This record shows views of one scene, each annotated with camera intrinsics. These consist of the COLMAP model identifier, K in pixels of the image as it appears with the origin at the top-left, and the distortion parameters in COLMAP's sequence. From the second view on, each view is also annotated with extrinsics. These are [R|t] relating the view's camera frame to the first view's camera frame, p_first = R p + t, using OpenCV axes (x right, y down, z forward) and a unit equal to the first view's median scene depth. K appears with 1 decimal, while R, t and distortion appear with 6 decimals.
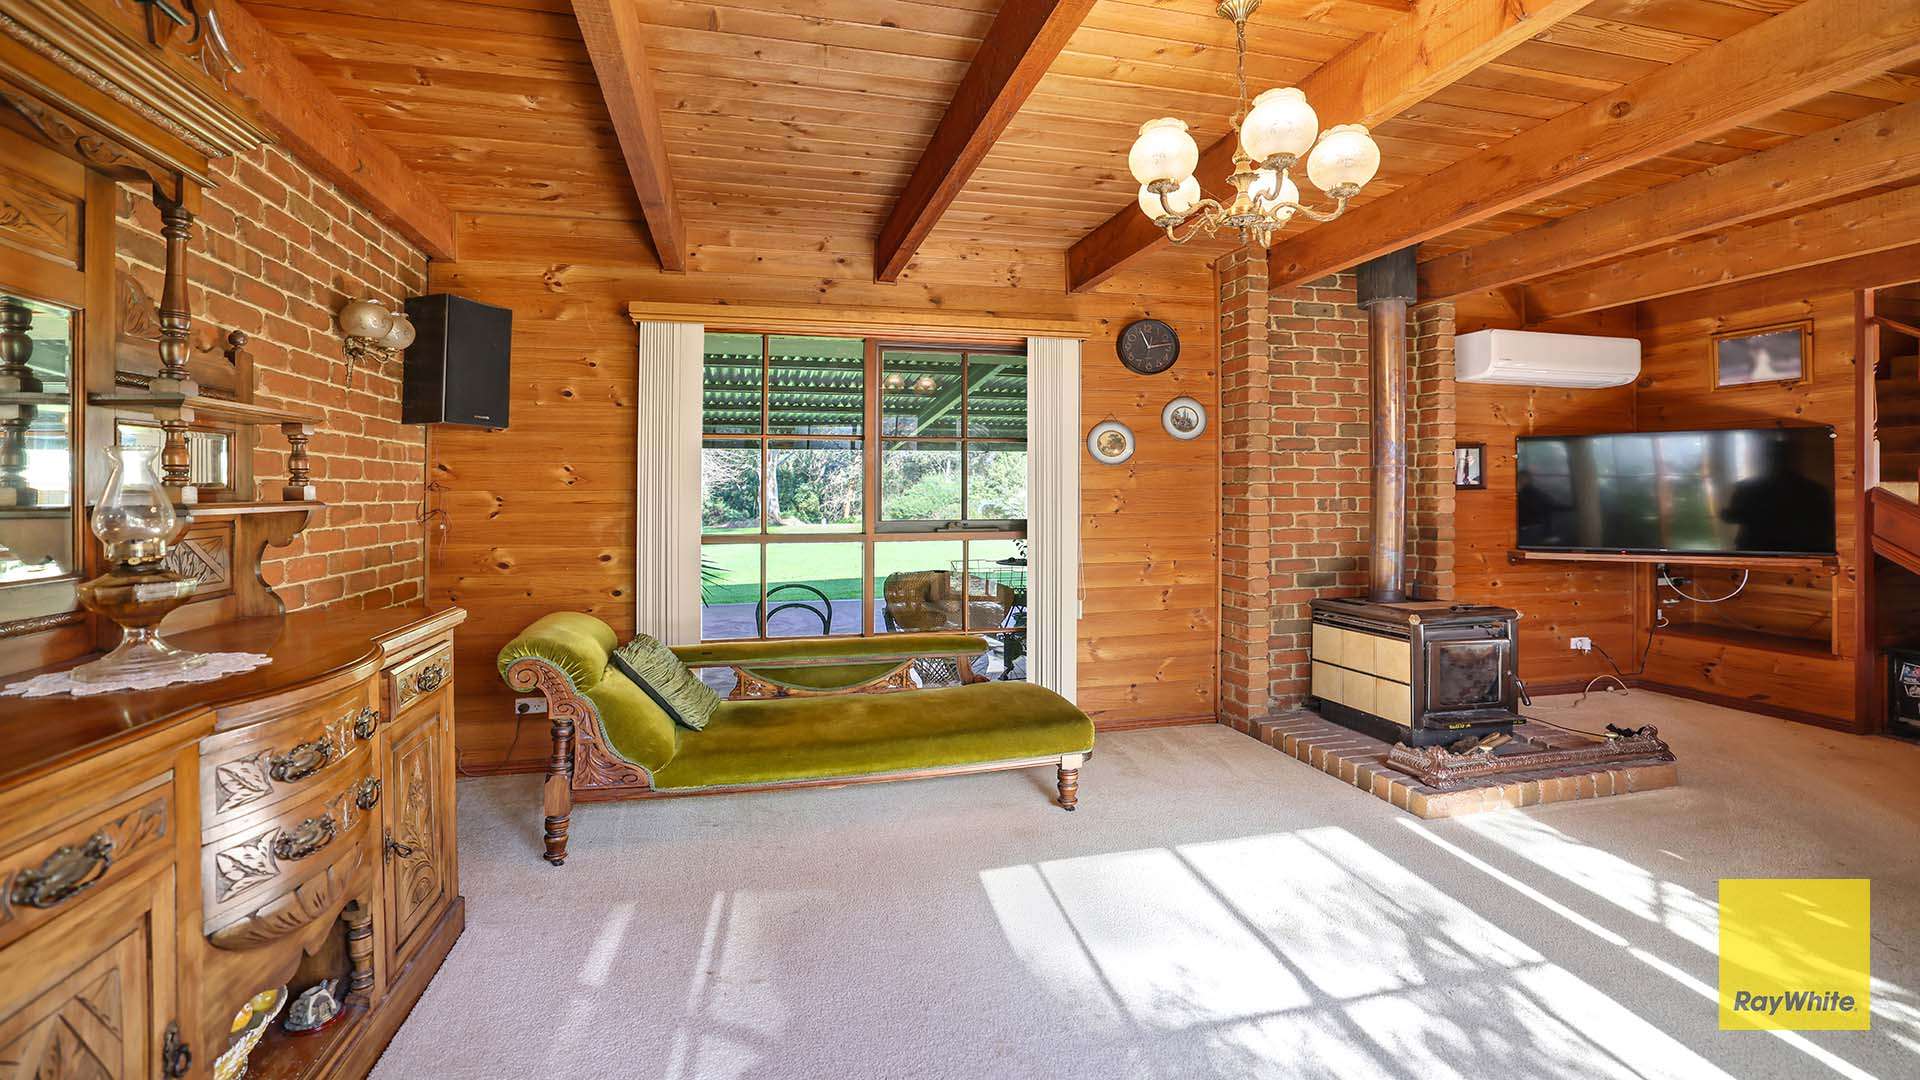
lens RADIAL K [[832.8, 0, 962.5], [0, 832.8, 504.7], [0, 0, 1]] dist [-0.047222, 0.017319]
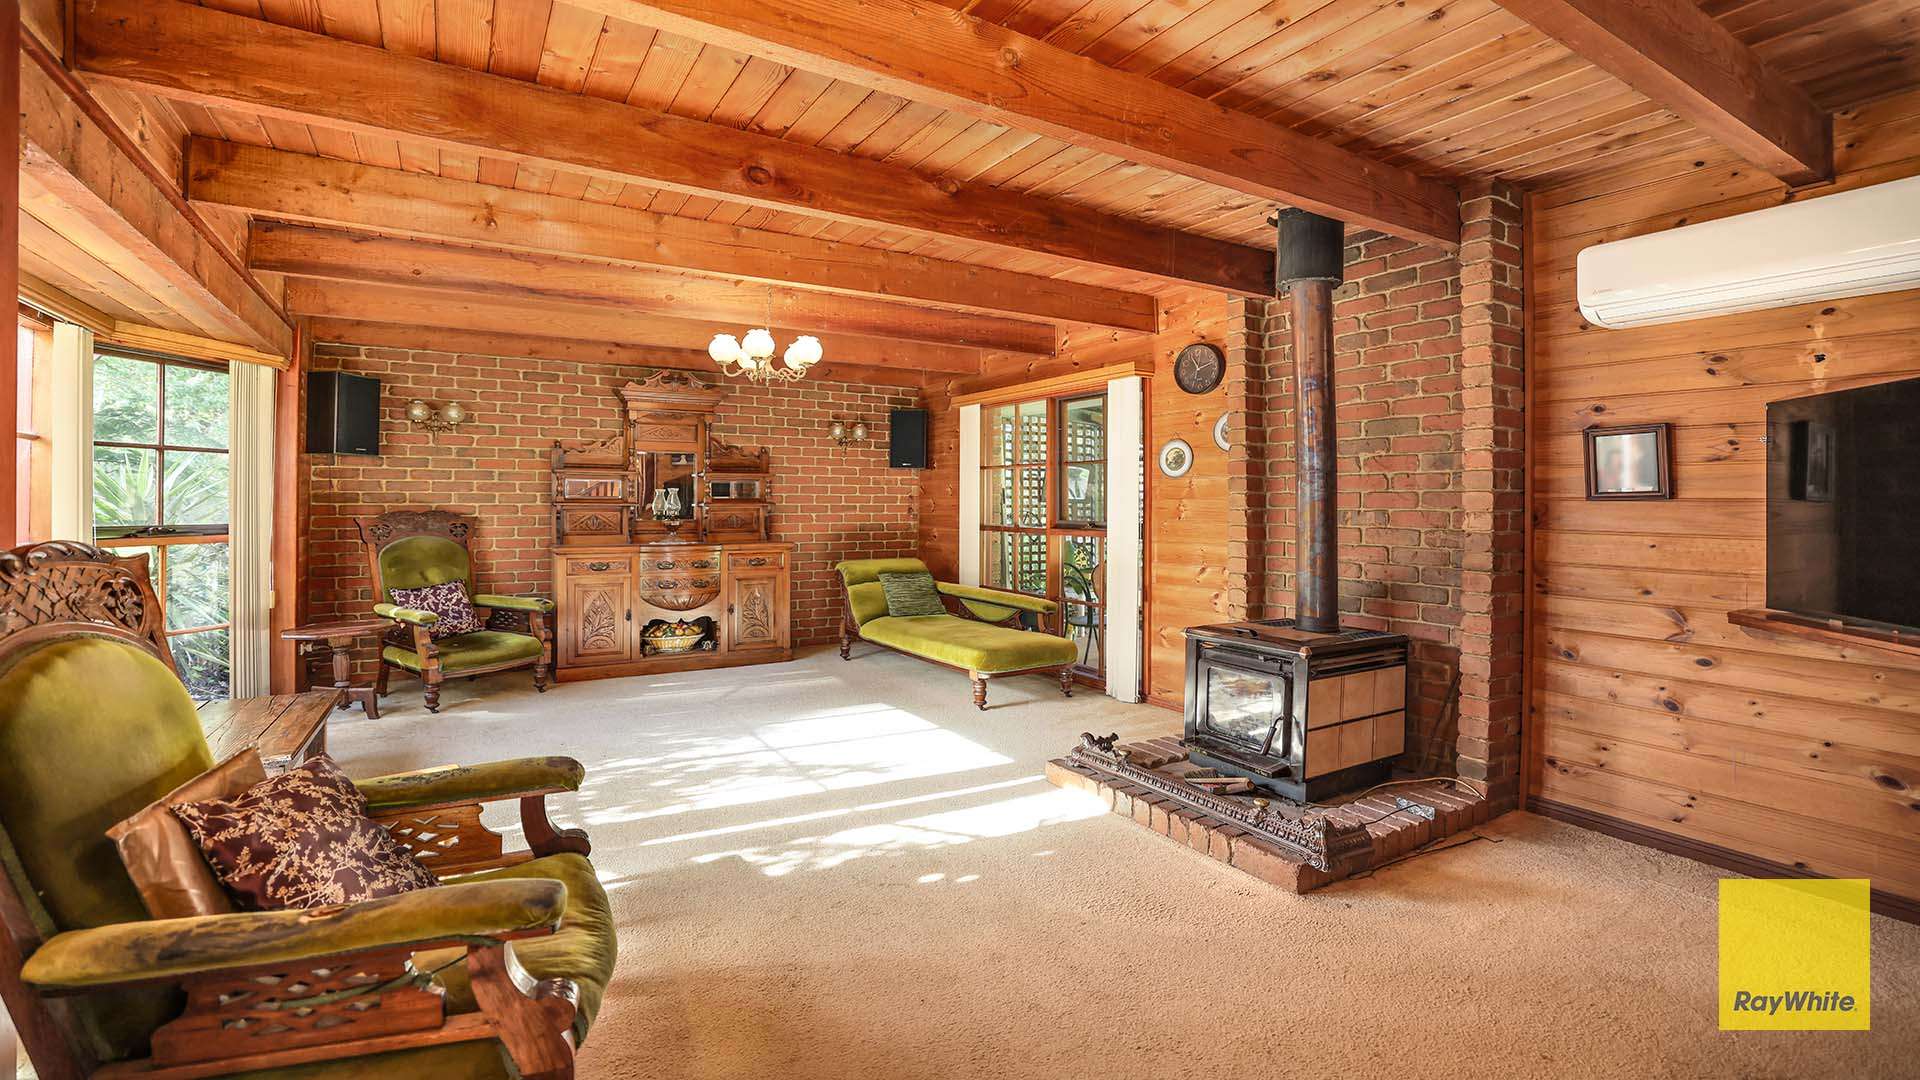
lens RADIAL K [[832.8, 0, 962.5], [0, 832.8, 504.7], [0, 0, 1]] dist [-0.047222, 0.017319]
pose [[0.308934, 0.010950, -0.951021, 1.790274], [-0.009744, 0.999918, 0.008348, -0.024143], [0.951034, 0.006688, 0.309015, 0.547831]]
